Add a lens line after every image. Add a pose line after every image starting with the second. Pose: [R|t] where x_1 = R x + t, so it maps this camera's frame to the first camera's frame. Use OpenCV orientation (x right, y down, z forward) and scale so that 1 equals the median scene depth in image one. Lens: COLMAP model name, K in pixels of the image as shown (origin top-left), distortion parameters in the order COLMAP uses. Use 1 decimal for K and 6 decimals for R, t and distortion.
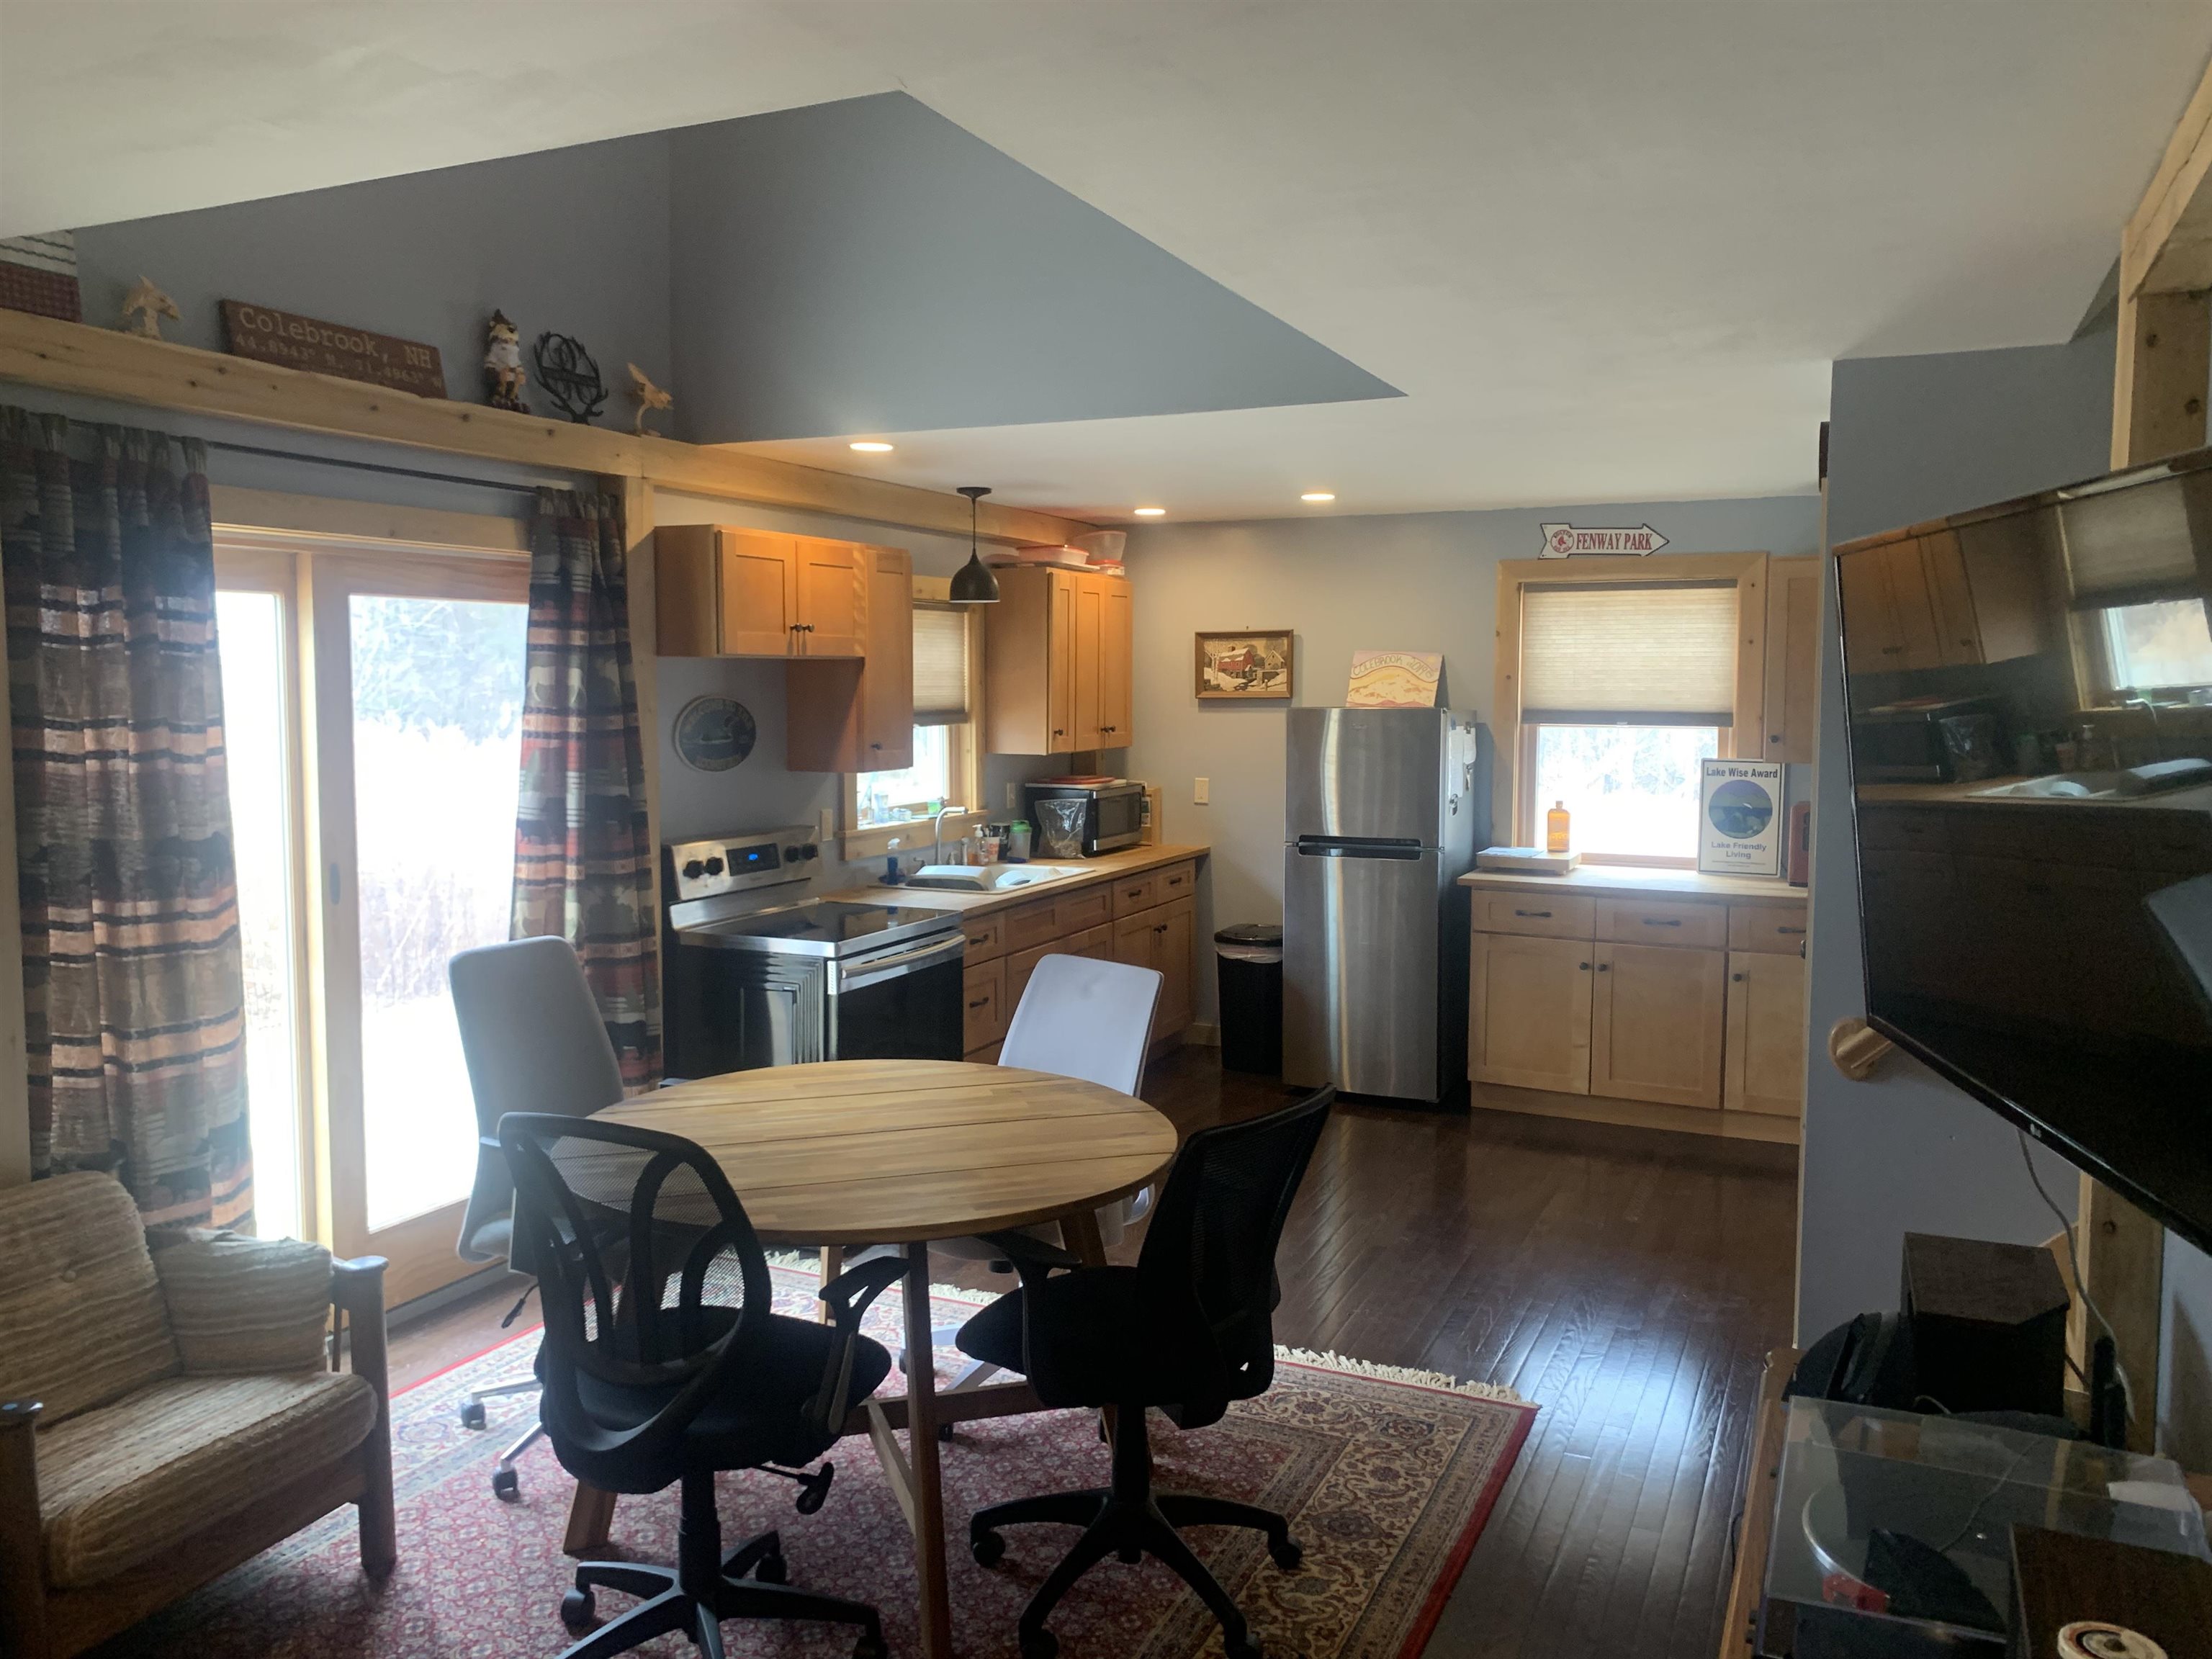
lens RADIAL K [[1680.6, 0, 1061.1], [0, 1680.6, 819.9], [0, 0, 1]] dist [0.044373, -0.054190]
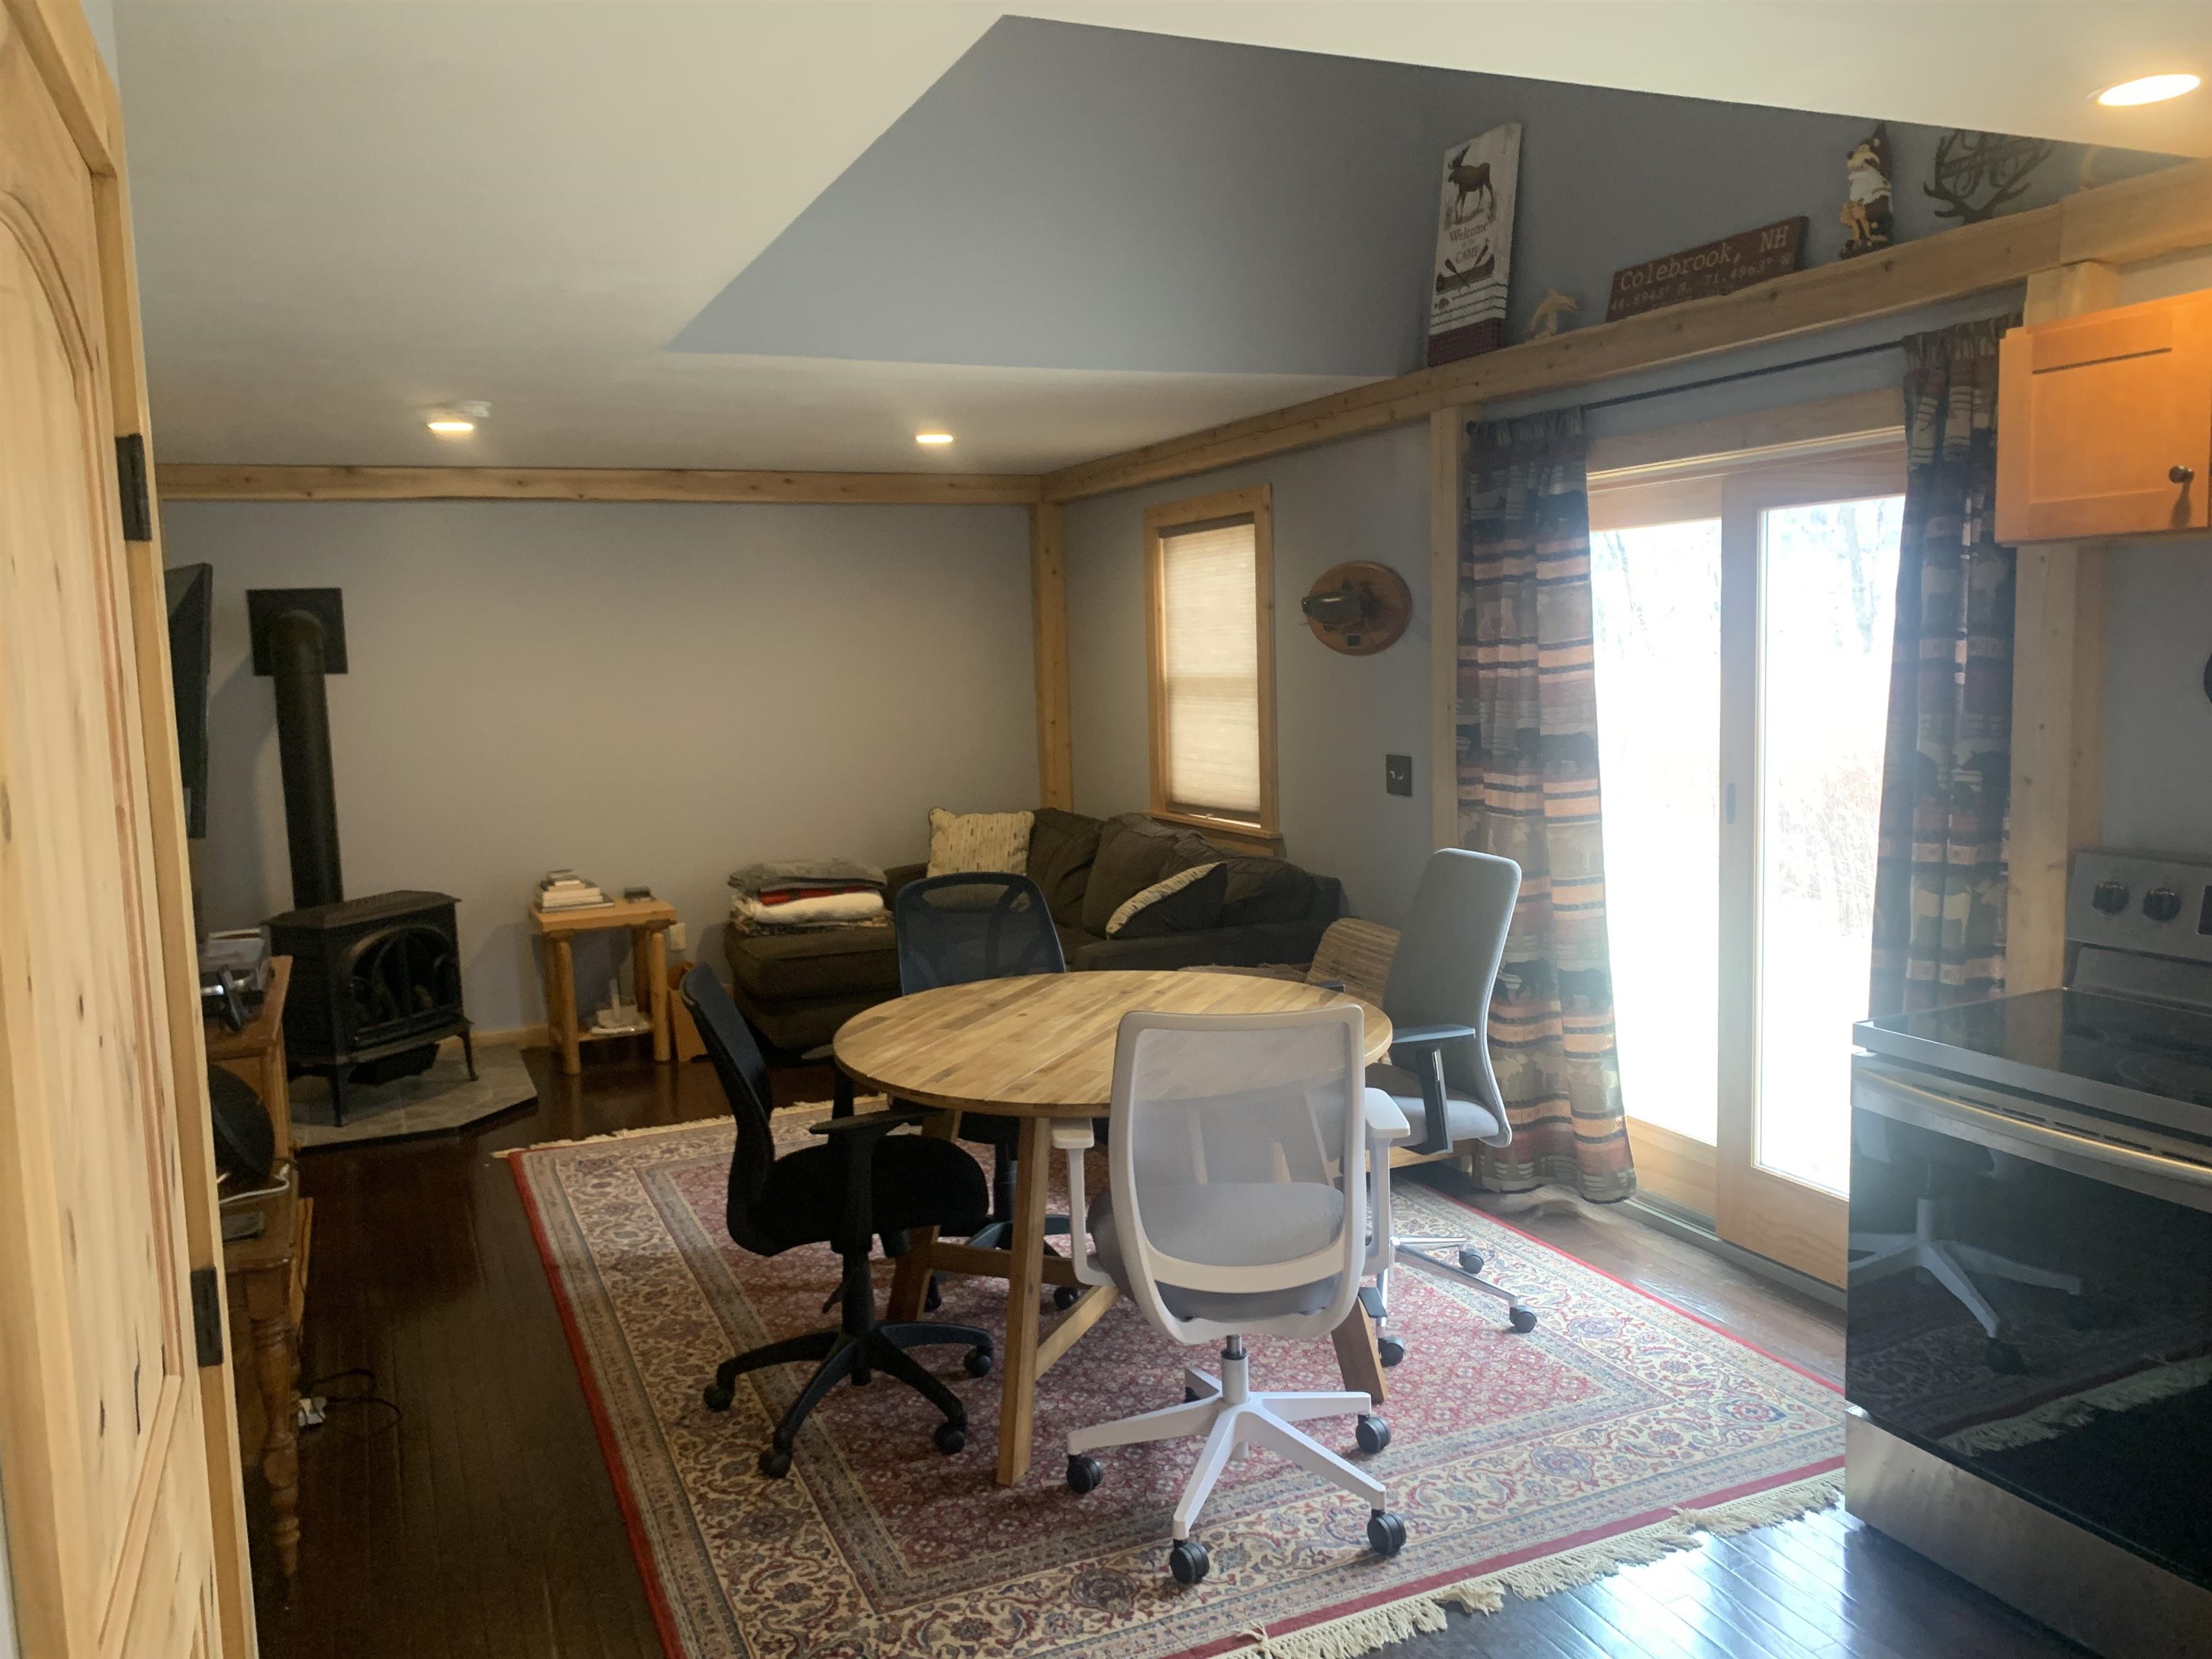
lens RADIAL K [[1680.6, 0, 1101.4], [0, 1680.6, 816.9], [0, 0, 1]] dist [0.044373, -0.054190]
pose [[-0.642325, 0.100882, -0.759764, 0.525275], [-0.031170, 0.987041, 0.157412, -0.091729], [0.765798, 0.124792, -0.630856, 1.221751]]
